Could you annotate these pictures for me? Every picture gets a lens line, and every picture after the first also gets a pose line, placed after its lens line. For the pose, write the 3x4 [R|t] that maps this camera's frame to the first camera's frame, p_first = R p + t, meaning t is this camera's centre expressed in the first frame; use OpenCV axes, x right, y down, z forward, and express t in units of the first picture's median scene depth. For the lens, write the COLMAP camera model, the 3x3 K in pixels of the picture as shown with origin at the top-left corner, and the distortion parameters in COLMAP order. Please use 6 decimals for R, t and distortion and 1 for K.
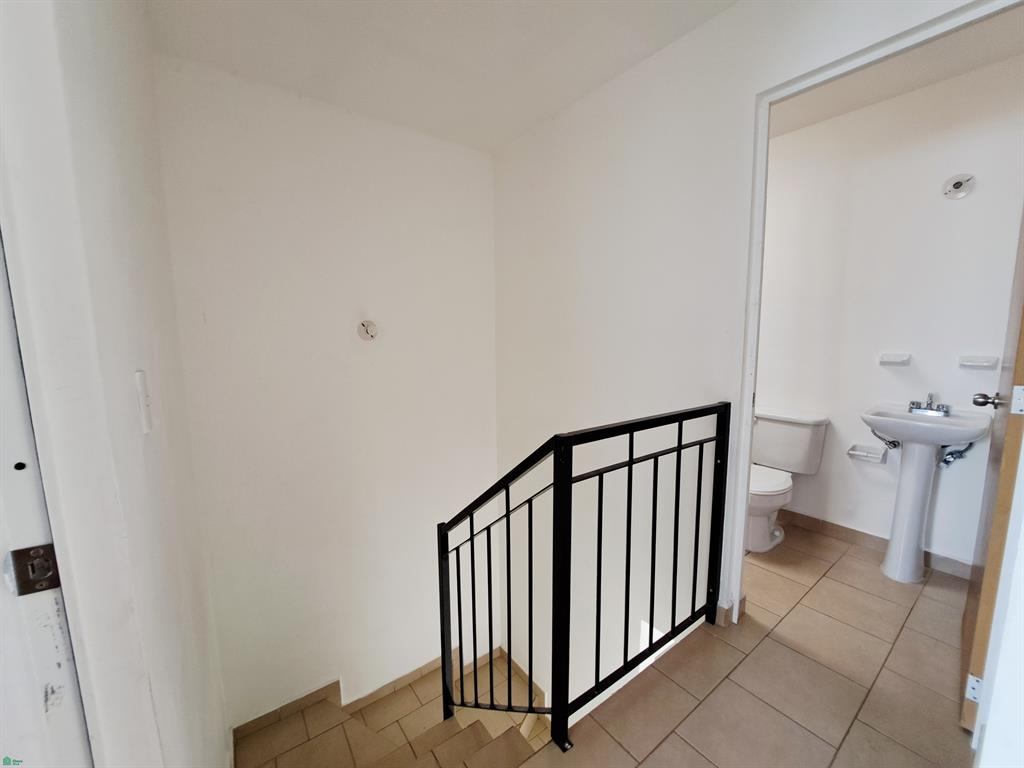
lens RADIAL K [[405.2, 0, 506.4], [0, 405.2, 389.0], [0, 0, 1]] dist [-0.021698, -0.000080]
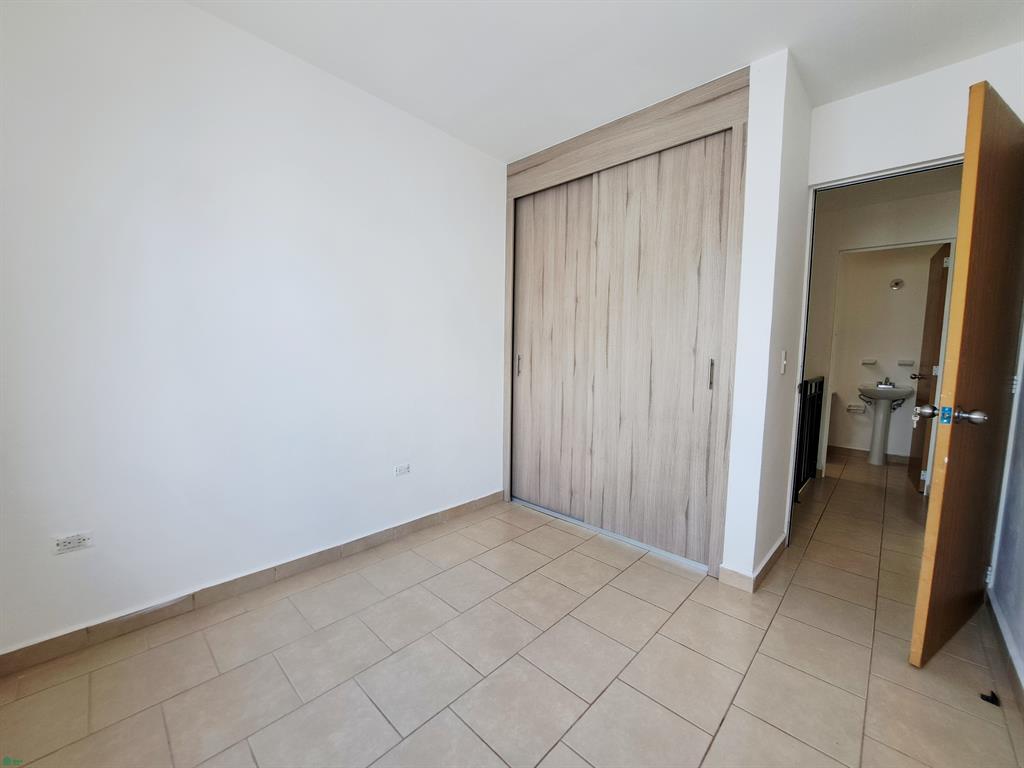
lens RADIAL K [[405.2, 0, 506.4], [0, 405.2, 389.0], [0, 0, 1]] dist [-0.021698, -0.000080]
pose [[0.986392, 0.009782, 0.164121, -1.301108], [-0.004437, 0.999449, -0.032900, 0.151341], [-0.164352, 0.031724, 0.985891, -0.778519]]
